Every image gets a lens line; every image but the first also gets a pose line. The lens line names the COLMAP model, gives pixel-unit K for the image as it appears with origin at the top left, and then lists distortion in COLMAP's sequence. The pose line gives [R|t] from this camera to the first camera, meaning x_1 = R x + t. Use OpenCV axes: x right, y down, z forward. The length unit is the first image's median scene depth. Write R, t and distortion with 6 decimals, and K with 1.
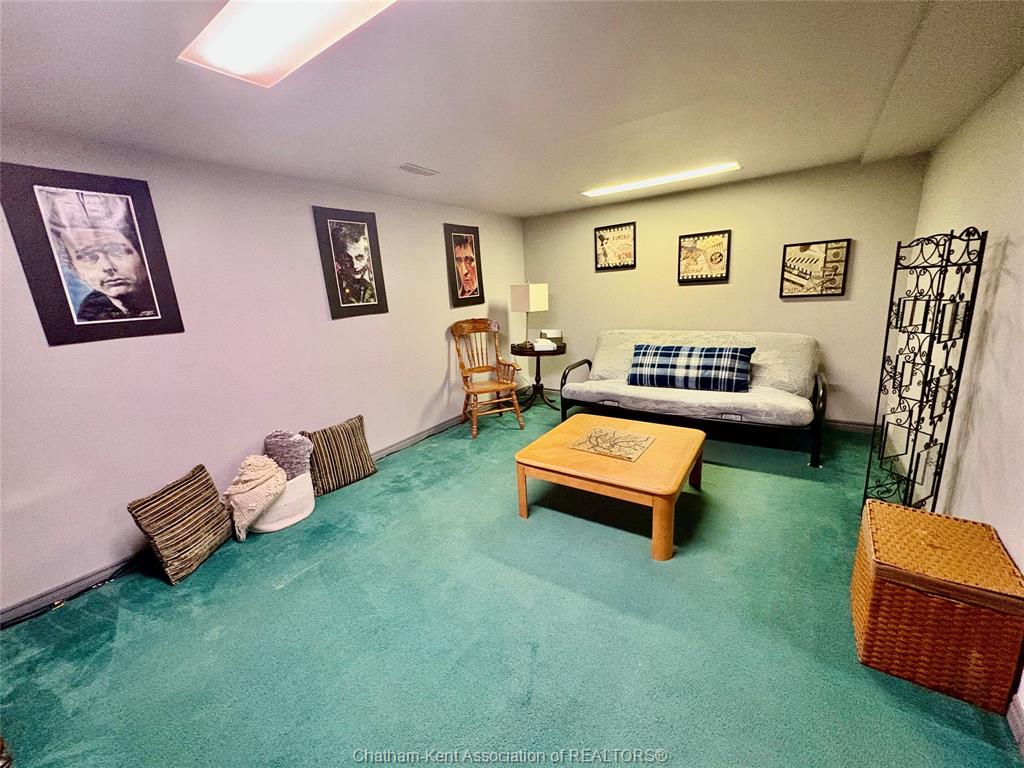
lens RADIAL K [[412.2, 0, 507.0], [0, 412.2, 383.8], [0, 0, 1]] dist [0.000535, 0.000043]
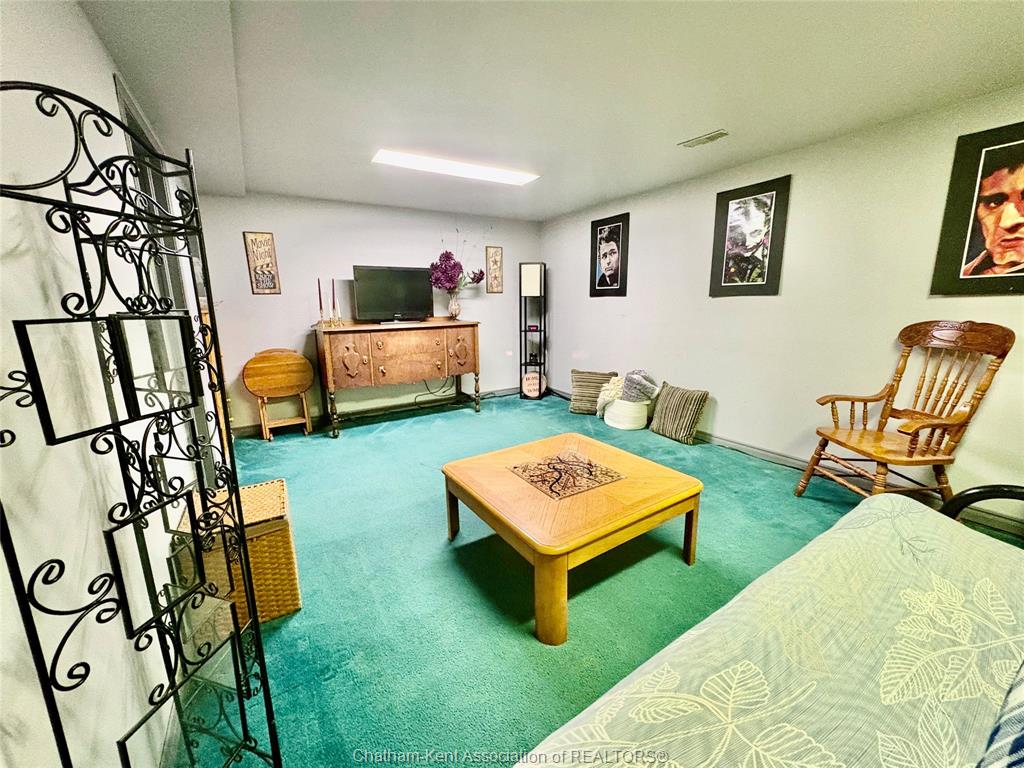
lens RADIAL K [[412.2, 0, 508.1], [0, 412.2, 386.3], [0, 0, 1]] dist [0.000535, 0.000043]
pose [[-0.404474, 0.255696, -0.878078, 0.776803], [-0.168605, 0.922815, 0.346389, -0.216659], [0.898873, 0.288153, -0.330143, 0.909216]]
